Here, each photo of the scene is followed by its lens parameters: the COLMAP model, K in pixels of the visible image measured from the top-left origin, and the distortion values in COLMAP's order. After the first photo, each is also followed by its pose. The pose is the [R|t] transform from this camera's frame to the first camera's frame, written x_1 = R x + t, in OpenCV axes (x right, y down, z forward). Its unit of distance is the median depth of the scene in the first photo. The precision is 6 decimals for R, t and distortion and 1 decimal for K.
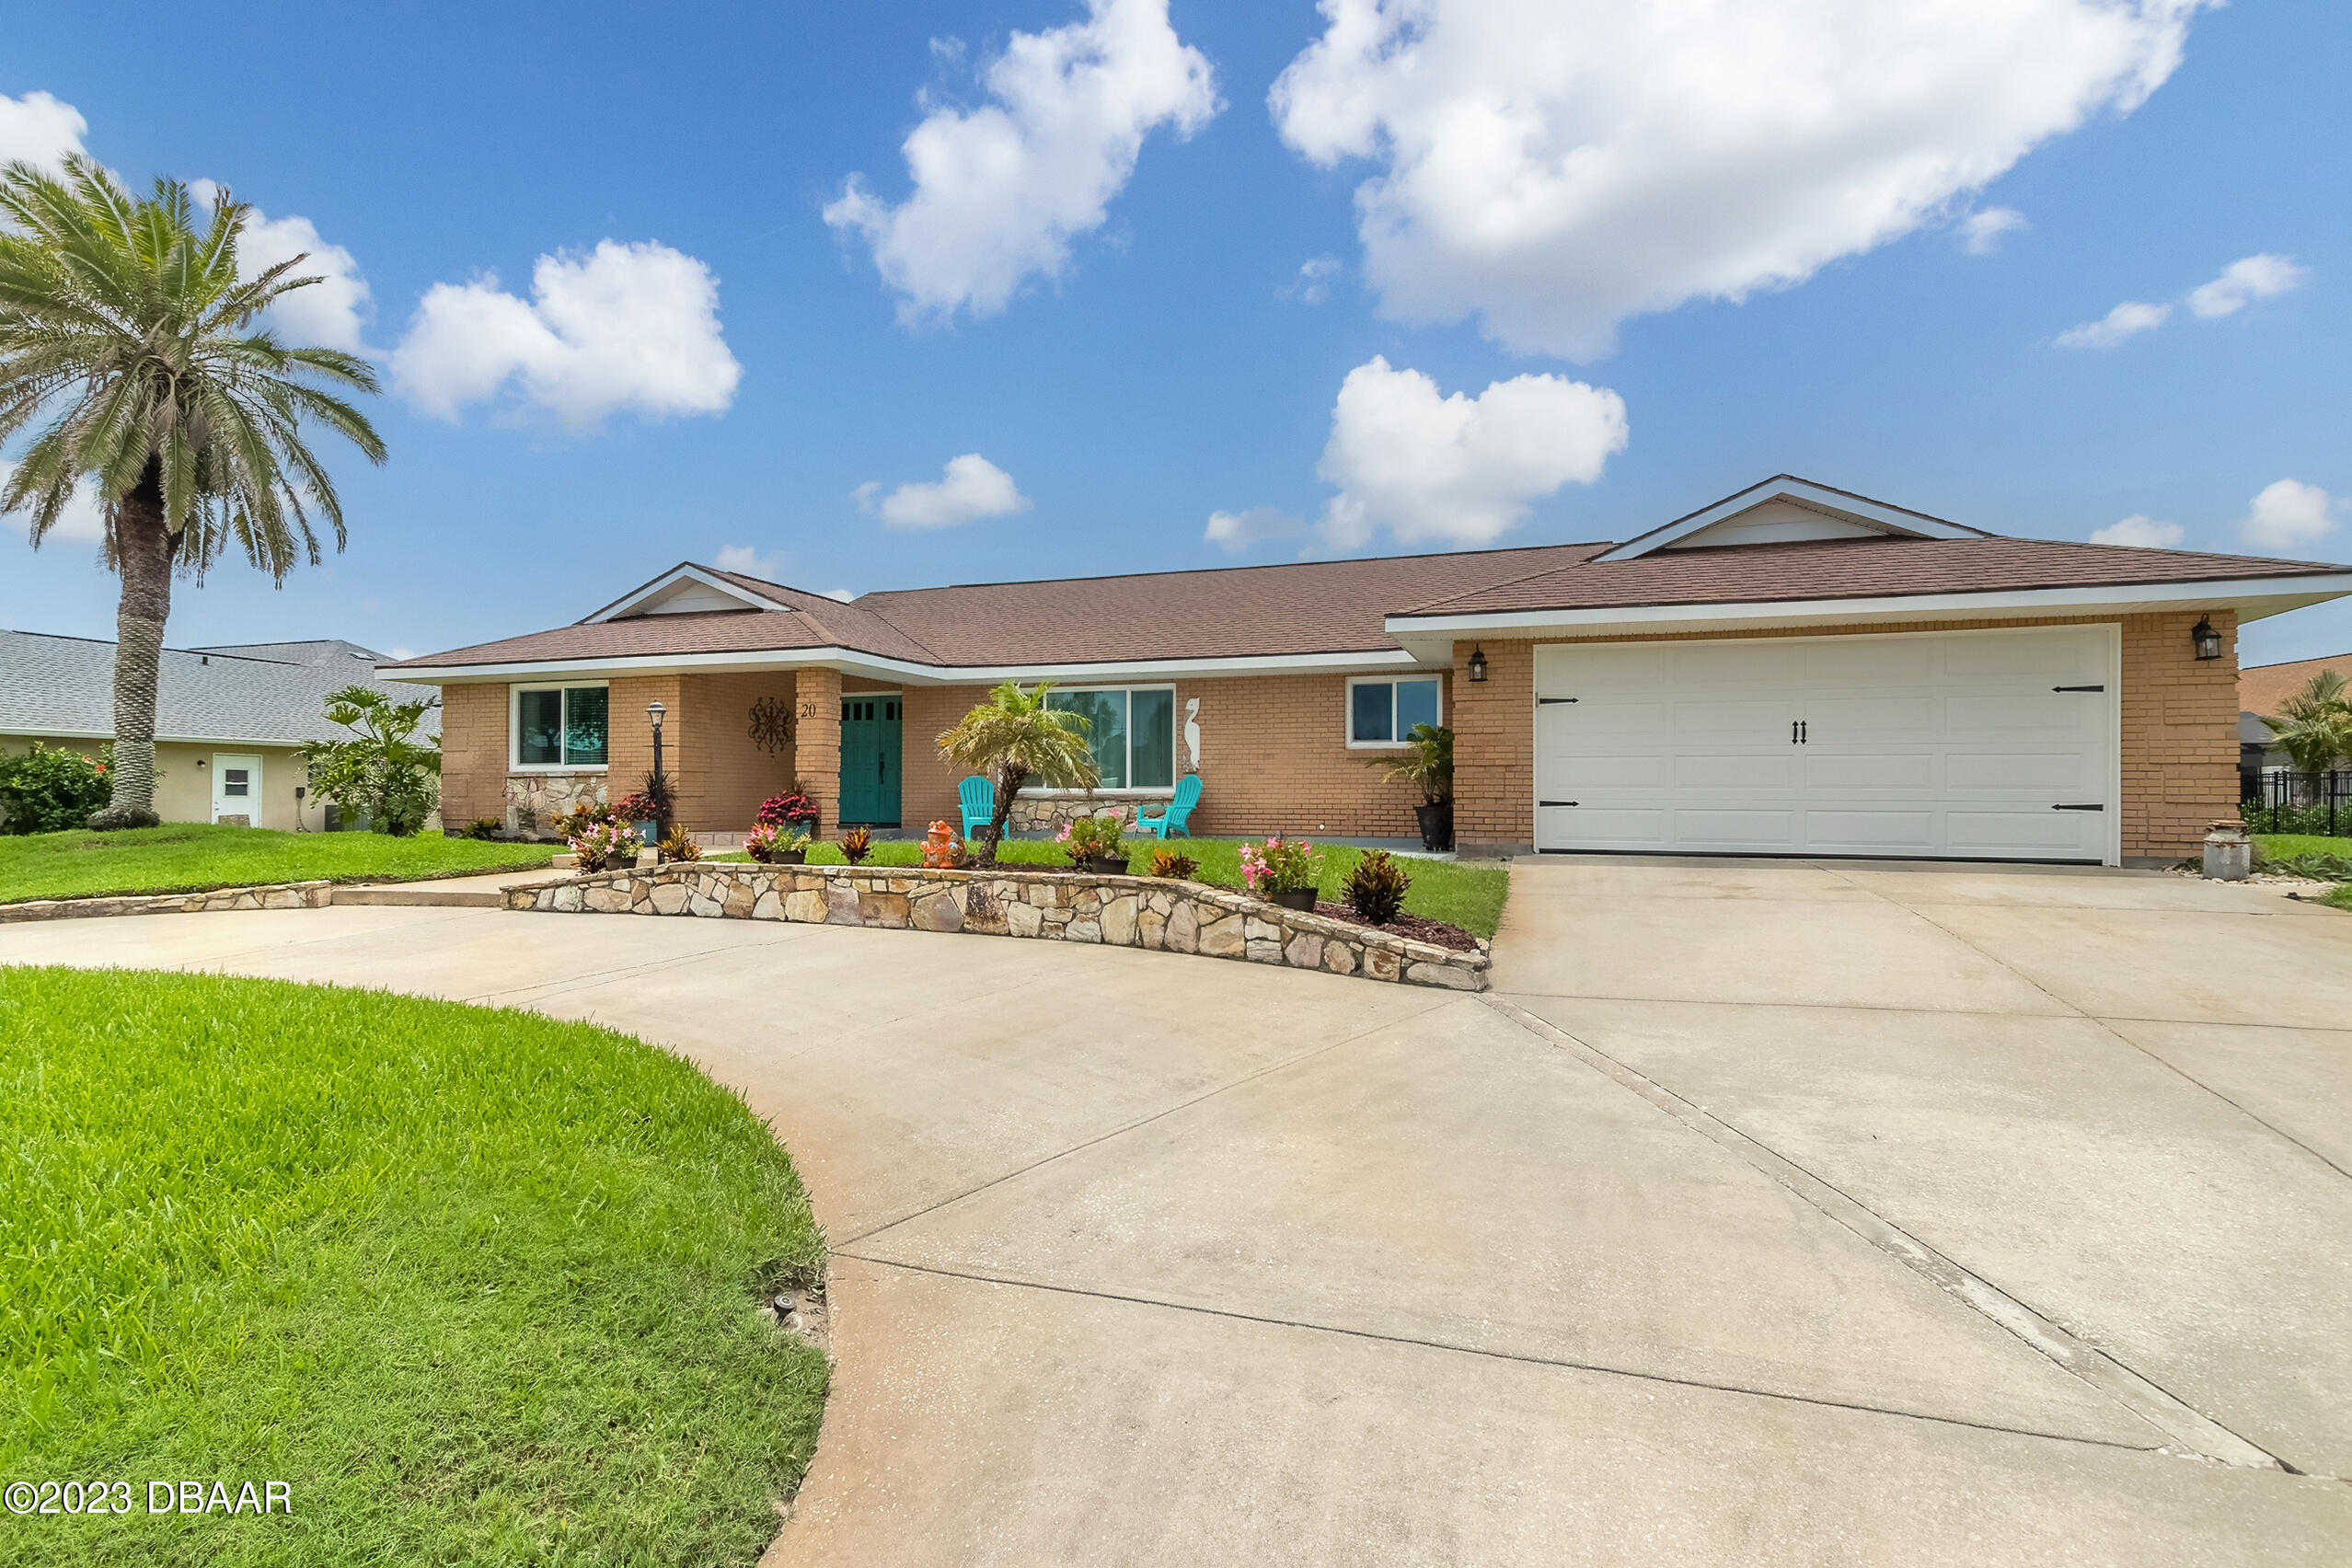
lens RADIAL K [[1215.9, 0, 1175.2], [0, 1215.9, 791.2], [0, 0, 1]] dist [-0.005443, -0.000260]
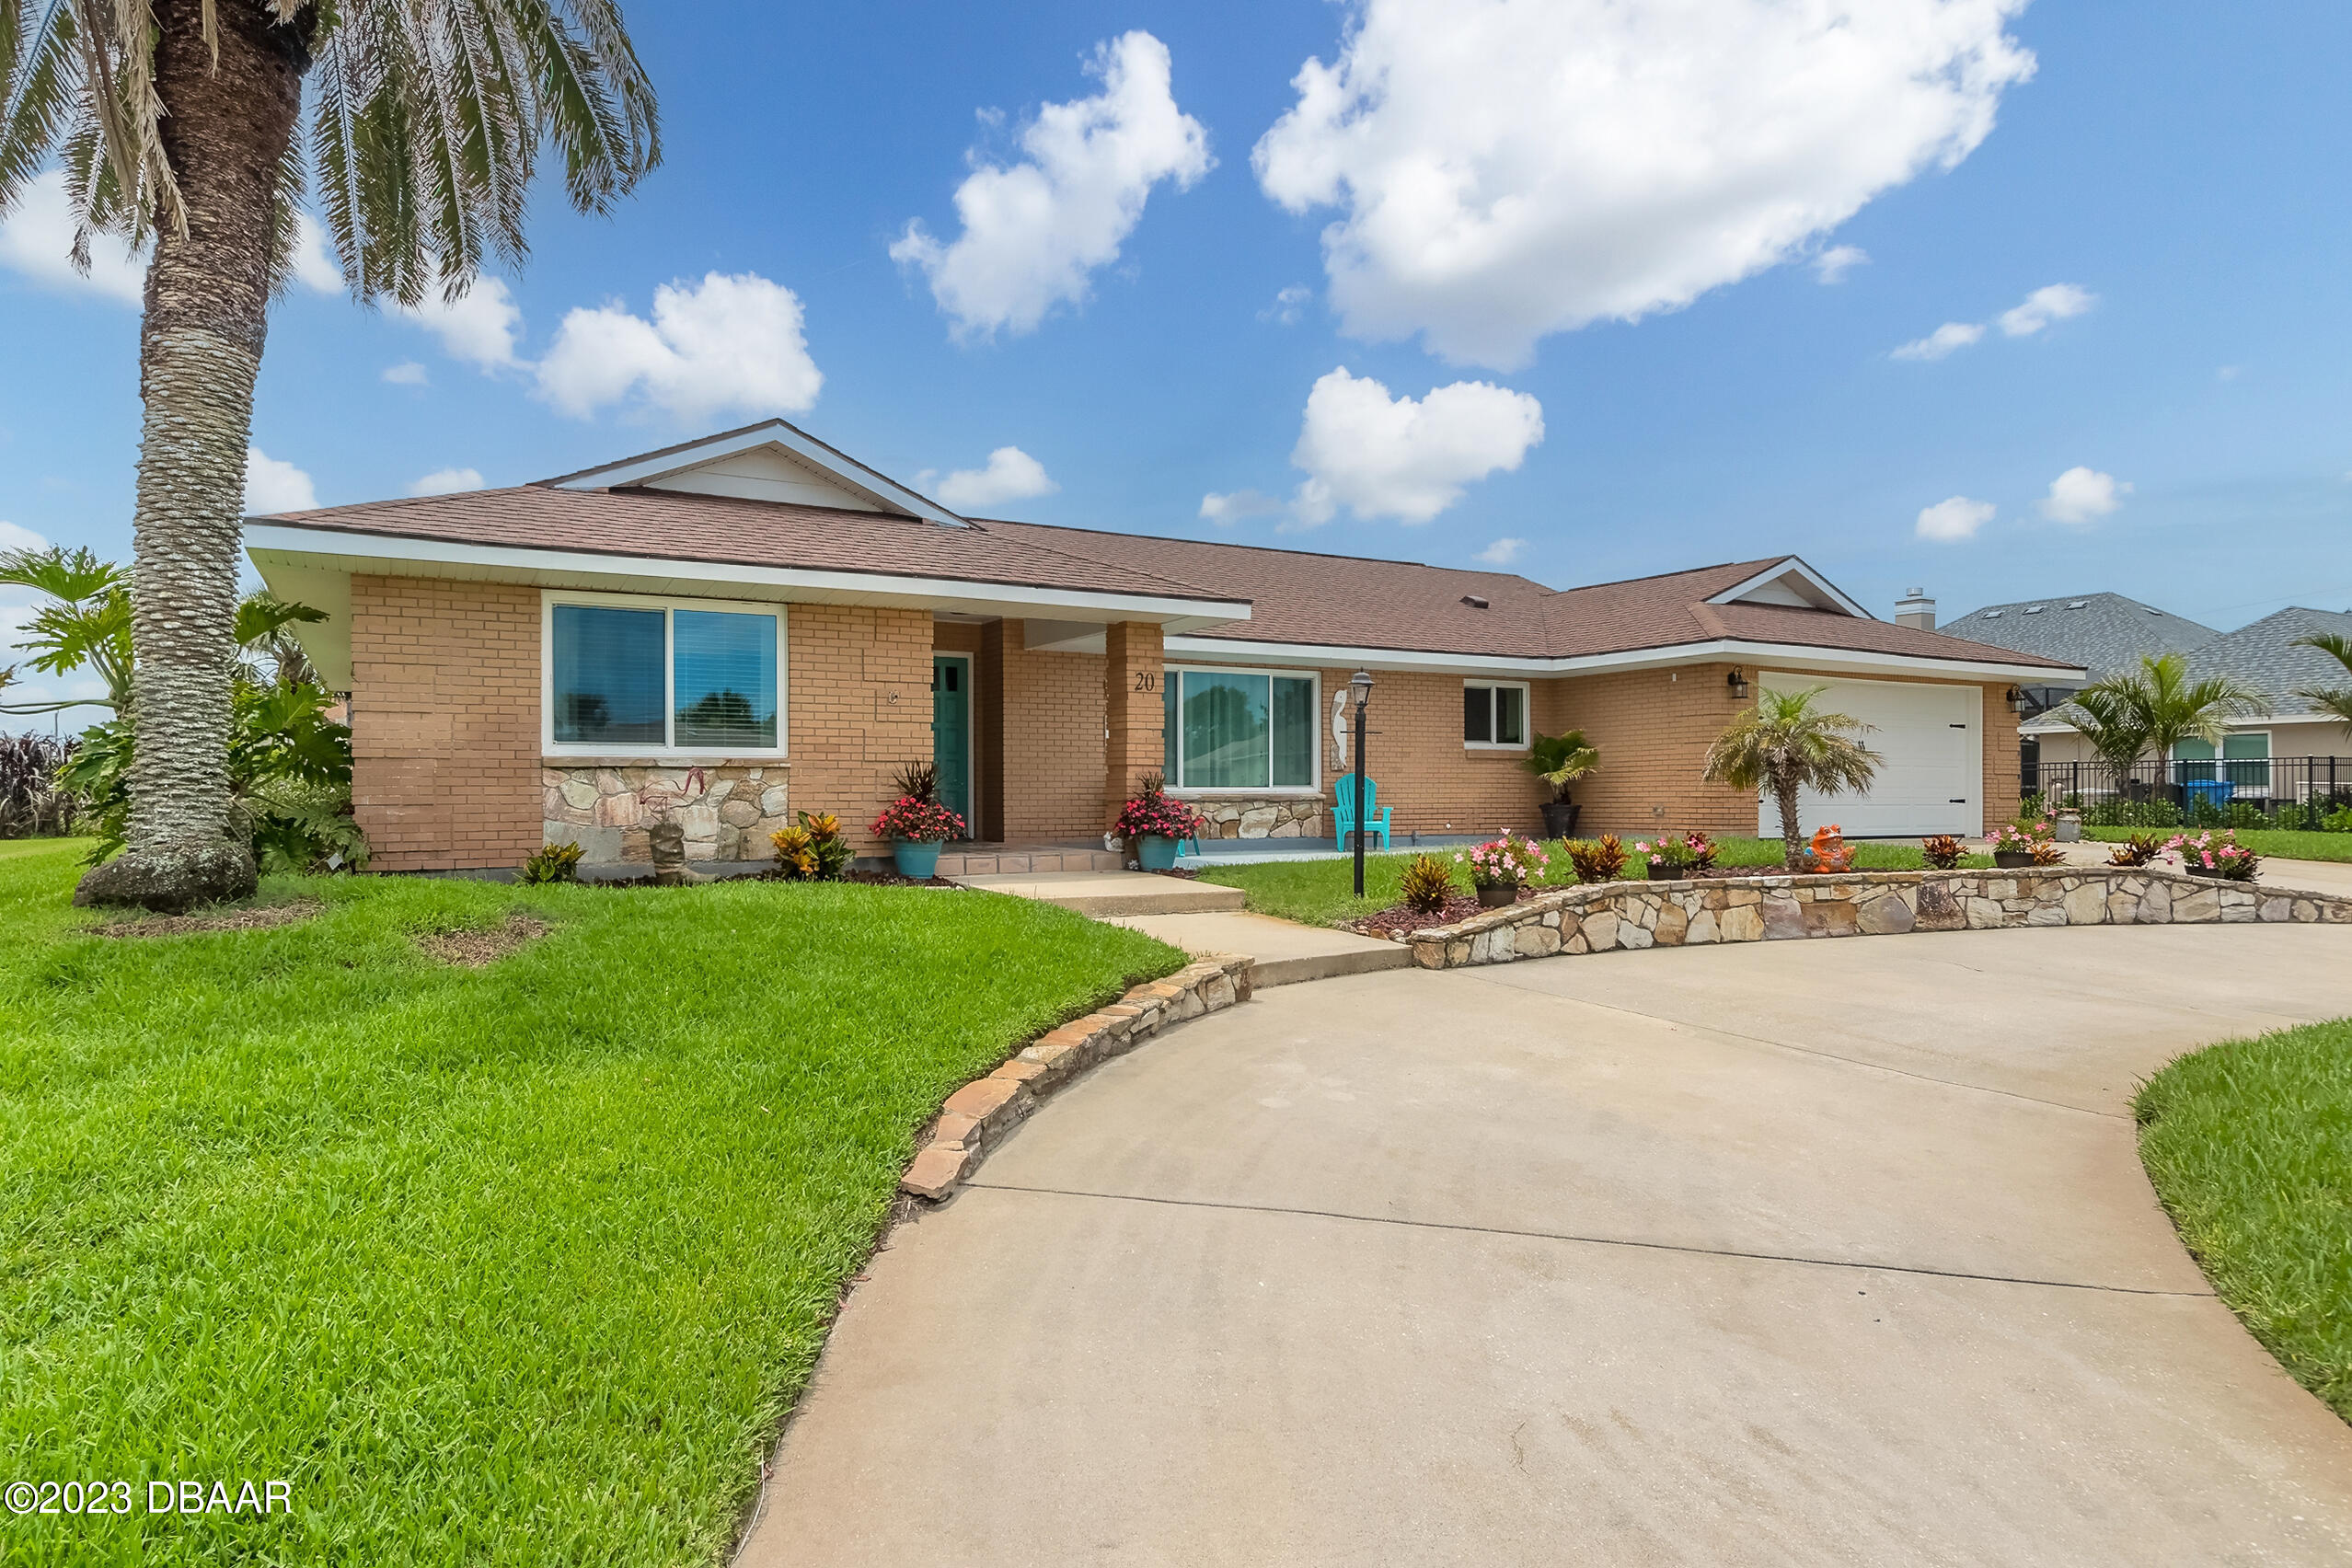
lens RADIAL K [[1401.6, 0, 1175.2], [0, 1401.6, 780.7], [0, 0, 1]] dist [0.003822, 0.001574]
pose [[0.640673, 0.002880, 0.767808, -1.340276], [-0.002078, 0.999996, -0.002017, -0.007967], [-0.767811, -0.000304, 0.640677, 0.642412]]
